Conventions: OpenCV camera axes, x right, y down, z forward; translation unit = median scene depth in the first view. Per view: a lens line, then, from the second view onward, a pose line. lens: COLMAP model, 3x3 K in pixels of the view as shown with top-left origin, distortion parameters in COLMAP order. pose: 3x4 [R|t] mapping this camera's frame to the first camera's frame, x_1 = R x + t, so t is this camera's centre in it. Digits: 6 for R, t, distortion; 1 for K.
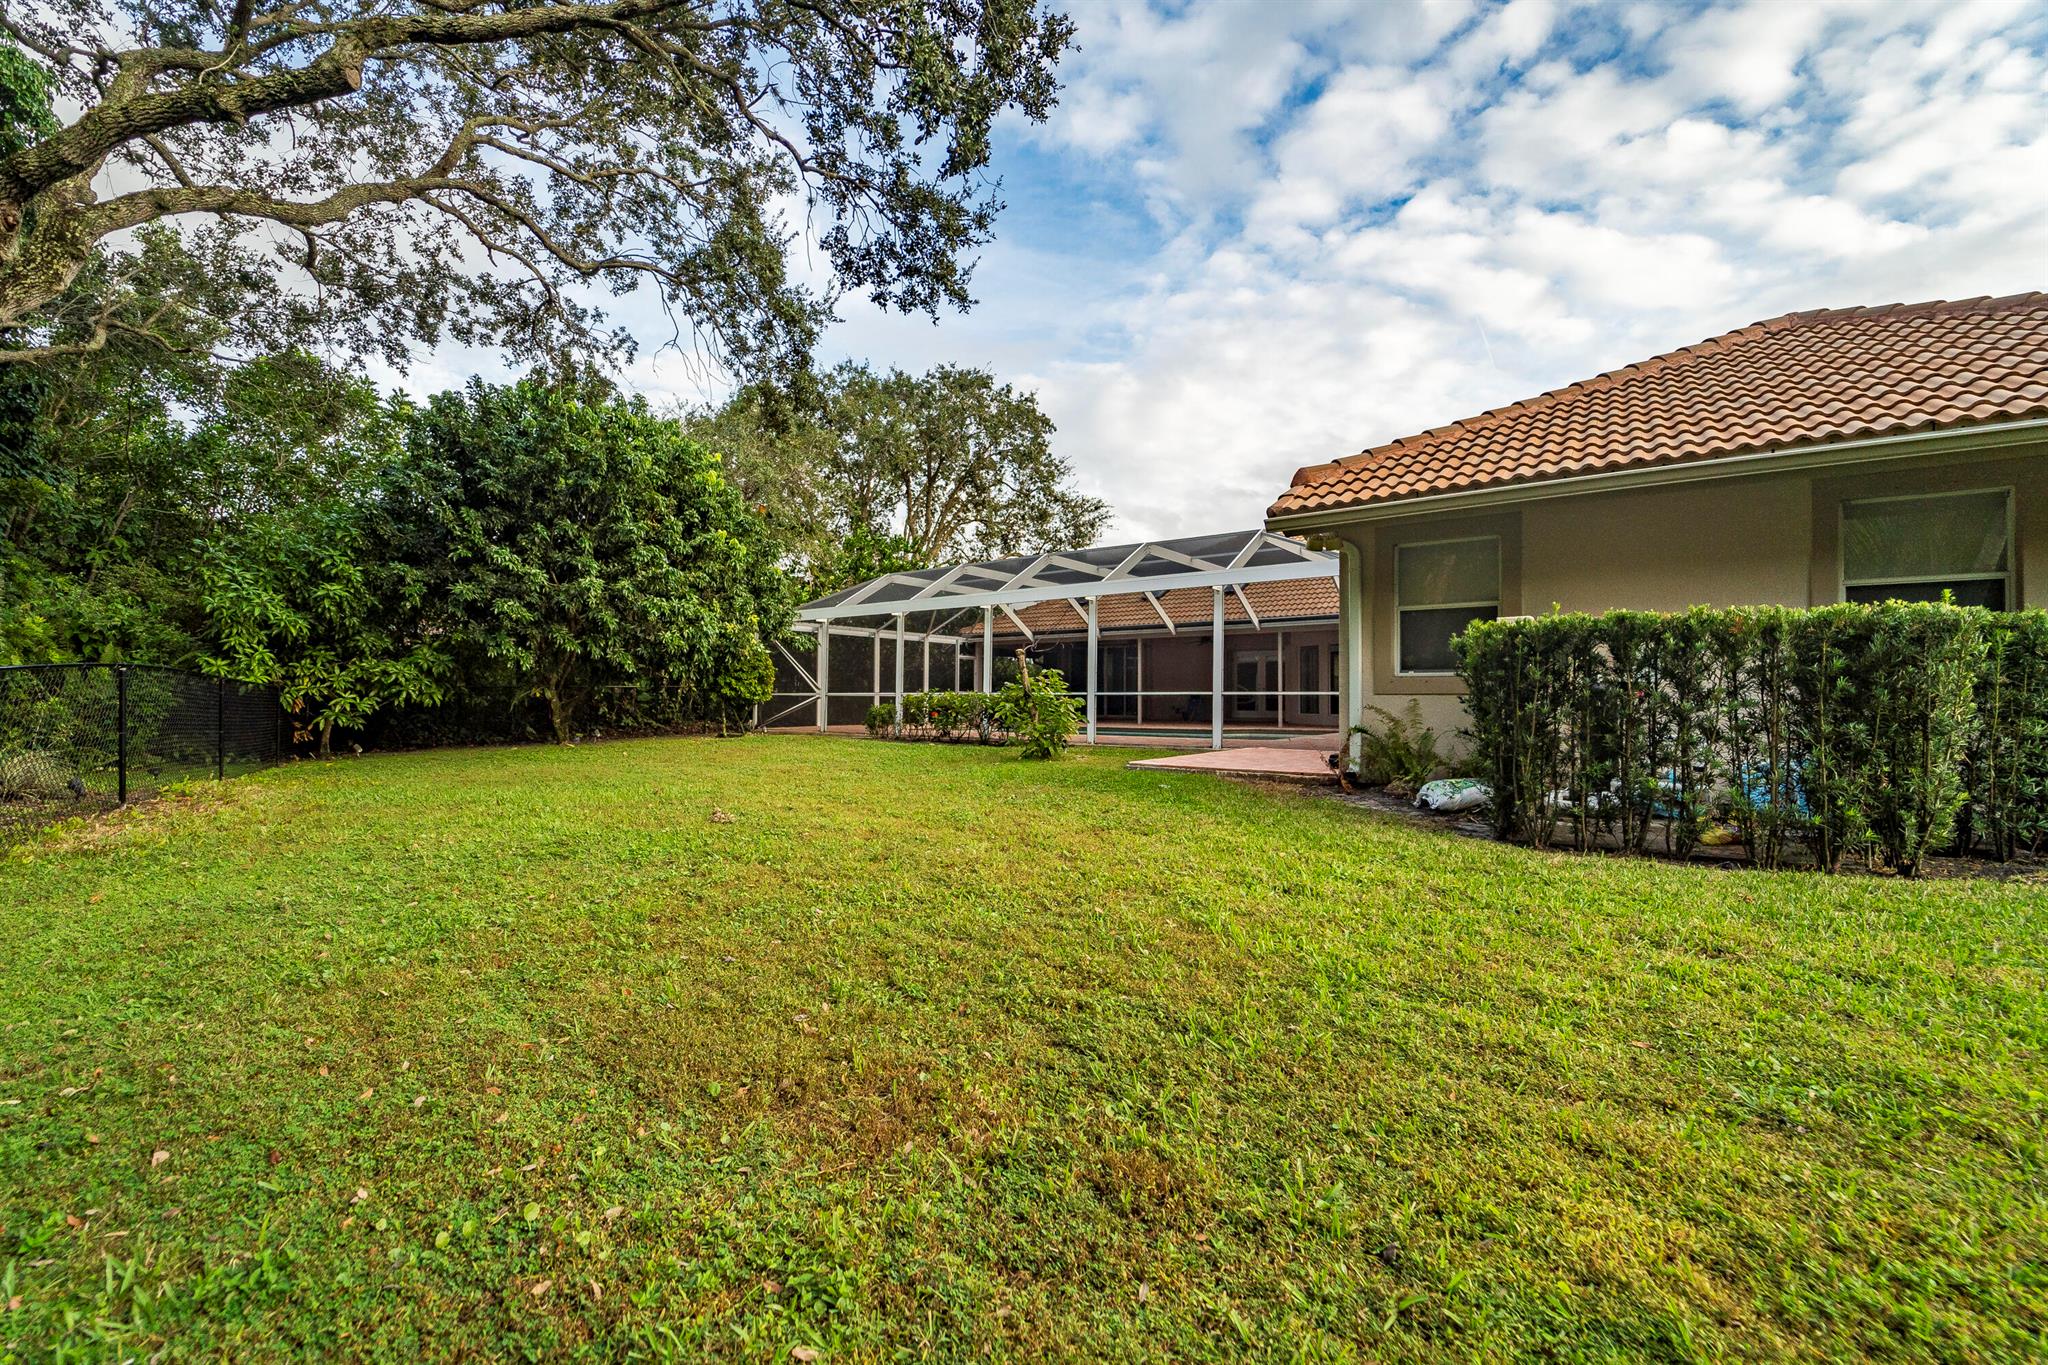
lens RADIAL K [[845.5, 0, 1030.0], [0, 845.5, 691.5], [0, 0, 1]] dist [-0.007265, -0.000068]
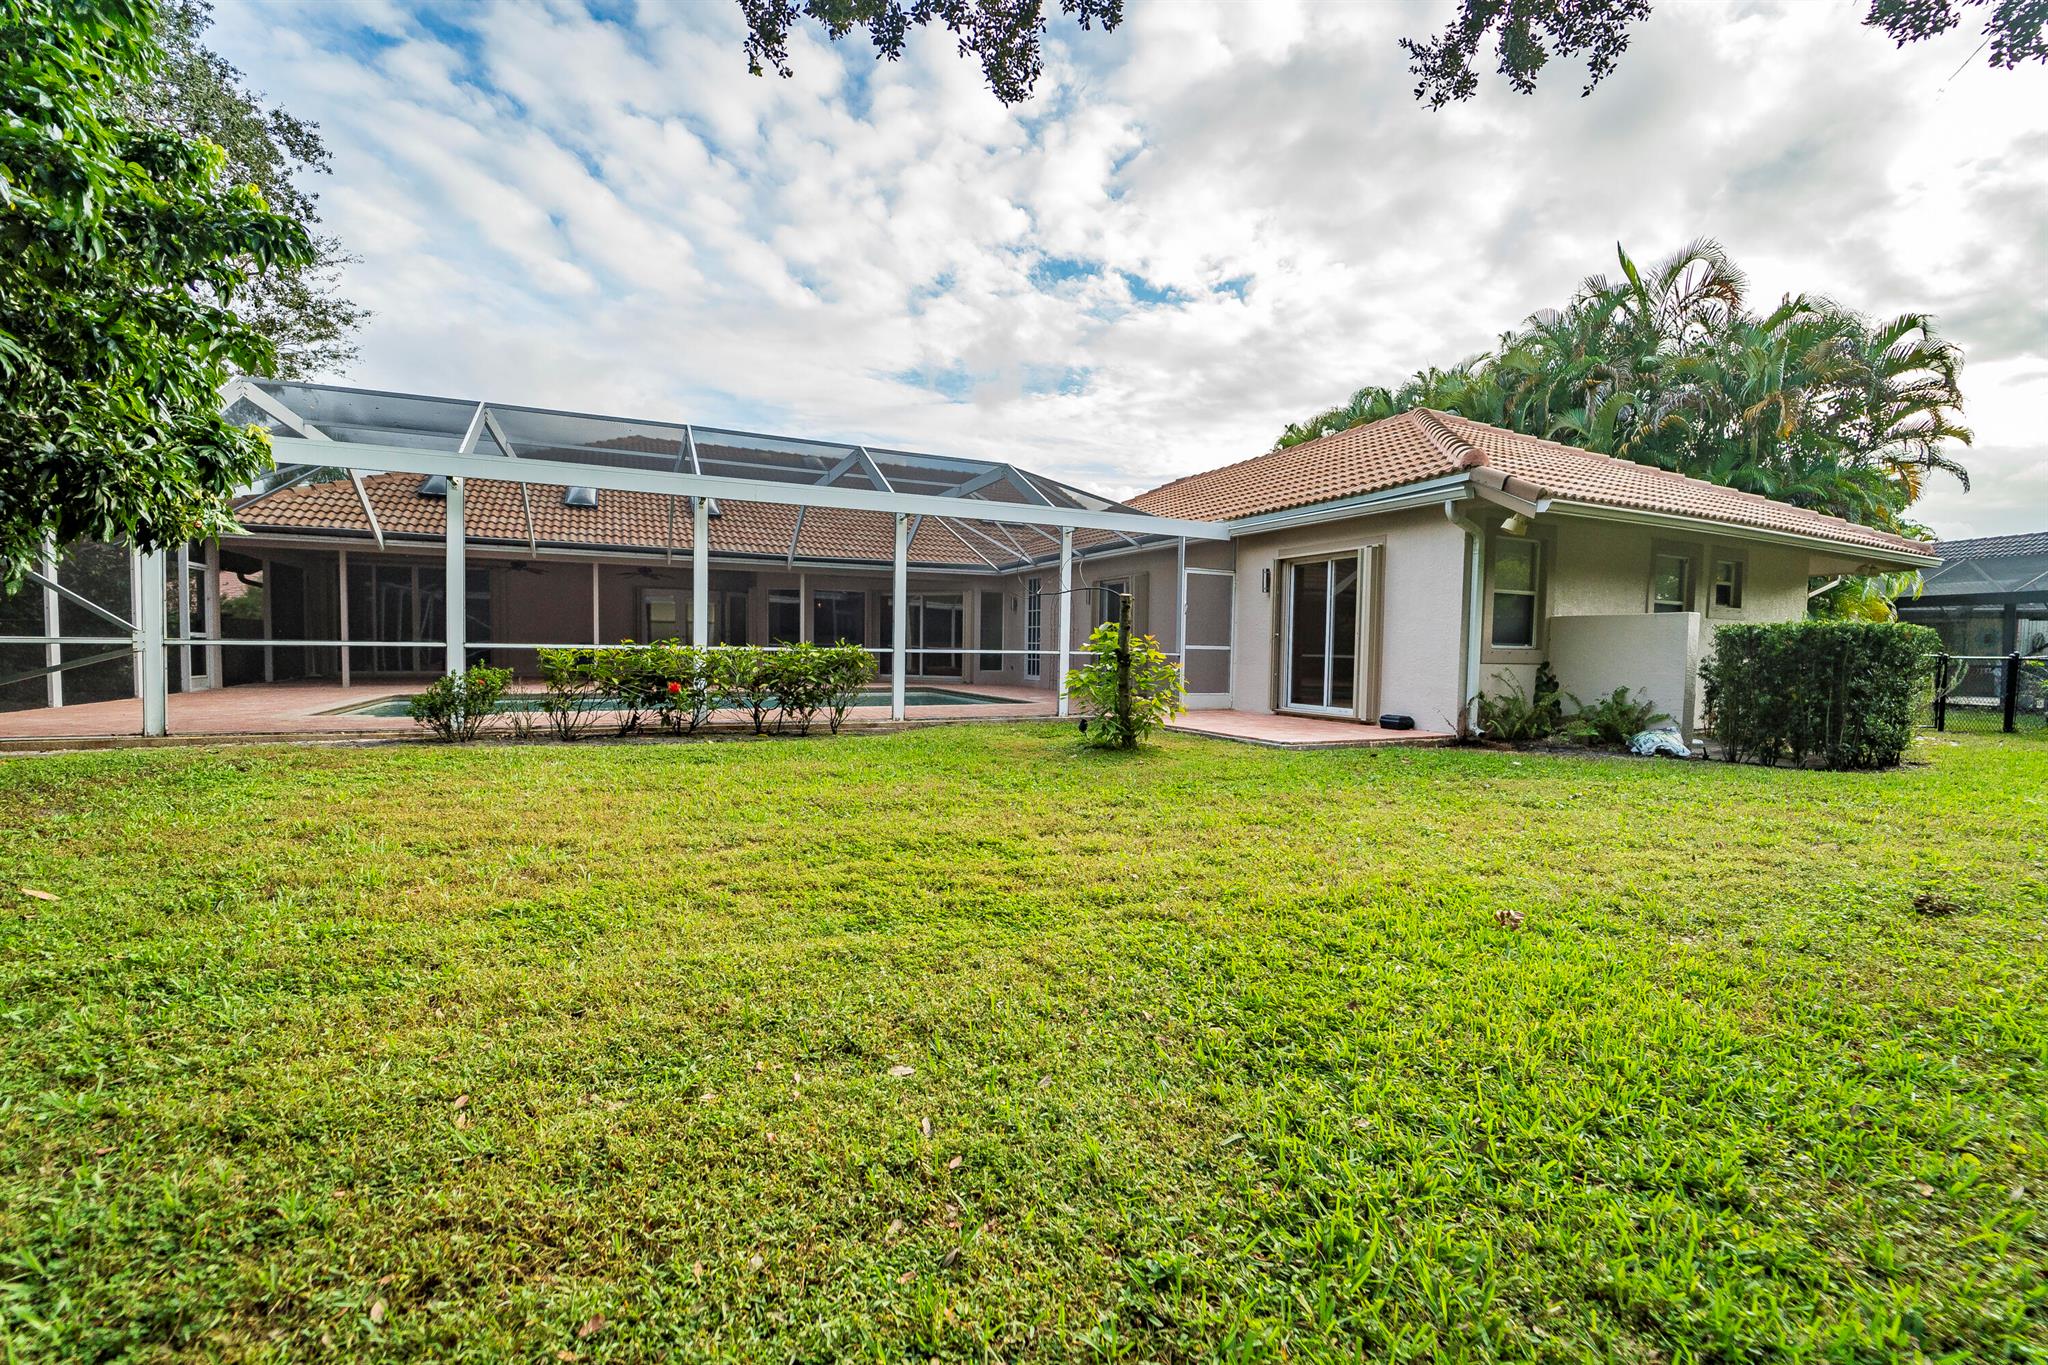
lens RADIAL K [[845.5, 0, 1026.6], [0, 845.5, 680.6], [0, 0, 1]] dist [-0.007265, -0.000068]
pose [[0.487506, -0.034989, 0.872418, -0.468284], [-0.022986, 0.998336, 0.052883, -0.010347], [-0.872817, -0.045834, 0.485891, 0.529322]]
